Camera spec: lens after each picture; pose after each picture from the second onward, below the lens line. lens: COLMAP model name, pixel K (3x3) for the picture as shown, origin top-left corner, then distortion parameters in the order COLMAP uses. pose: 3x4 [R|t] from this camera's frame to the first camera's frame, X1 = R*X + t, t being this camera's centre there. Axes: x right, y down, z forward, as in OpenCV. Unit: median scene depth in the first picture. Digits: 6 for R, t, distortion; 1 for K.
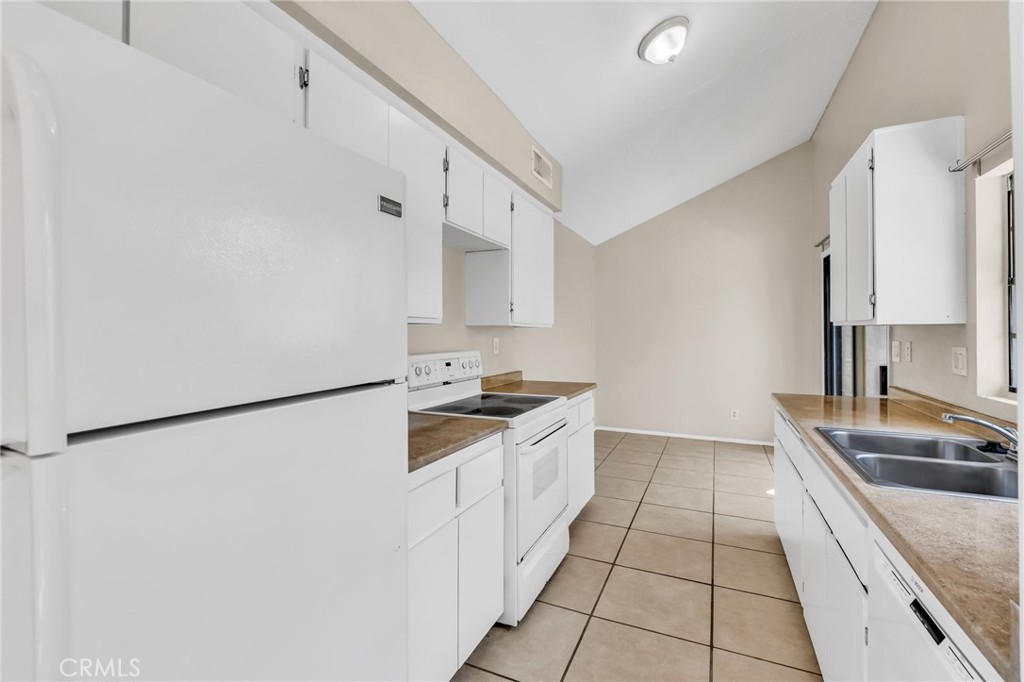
lens RADIAL K [[458.1, 0, 513.9], [0, 458.1, 338.1], [0, 0, 1]] dist [0.006261, -0.000315]
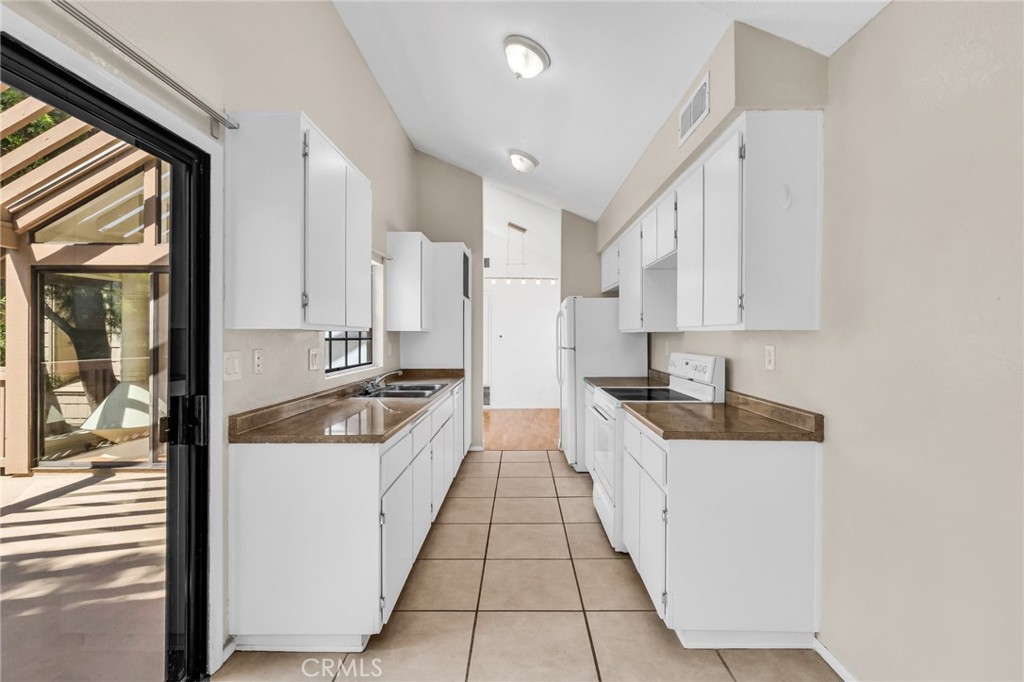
lens RADIAL K [[458.1, 0, 513.9], [0, 458.1, 338.1], [0, 0, 1]] dist [0.006261, -0.000315]
pose [[-0.919233, 0.005852, -0.393670, 0.768751], [0.001804, 0.999942, 0.010651, -0.023630], [0.393709, 0.009080, -0.919190, 1.961015]]
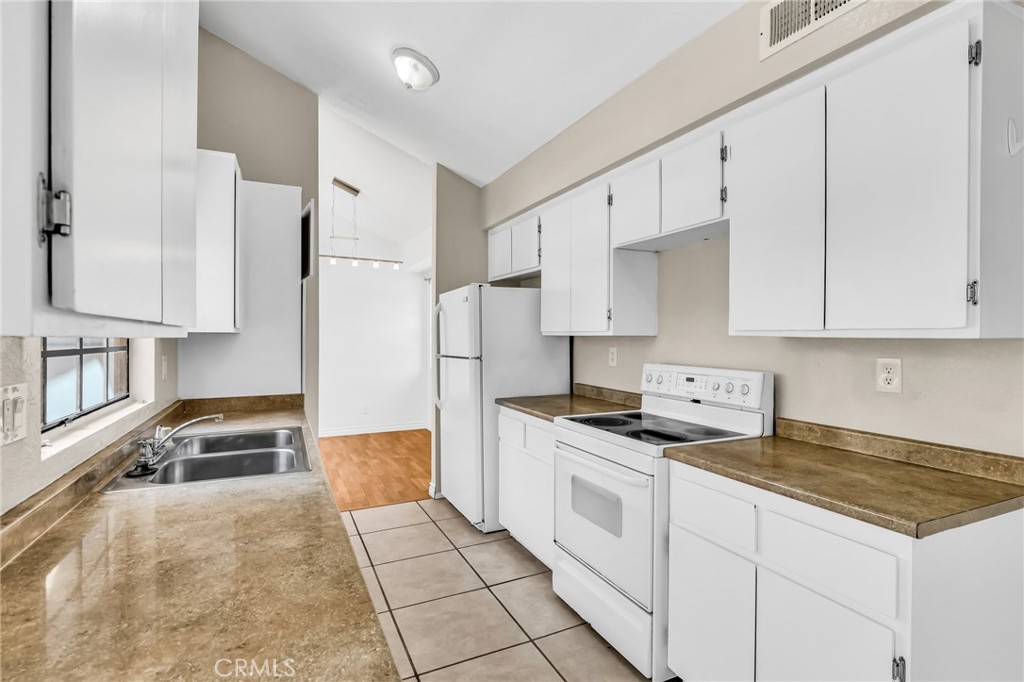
lens RADIAL K [[493.7, 0, 516.8], [0, 493.7, 338.7], [0, 0, 1]] dist [-0.000752, -0.000183]
pose [[-0.644550, 0.007092, -0.764529, 0.816699], [-0.002585, 0.999931, 0.011455, -0.032373], [0.764558, 0.009360, -0.644487, 1.375578]]
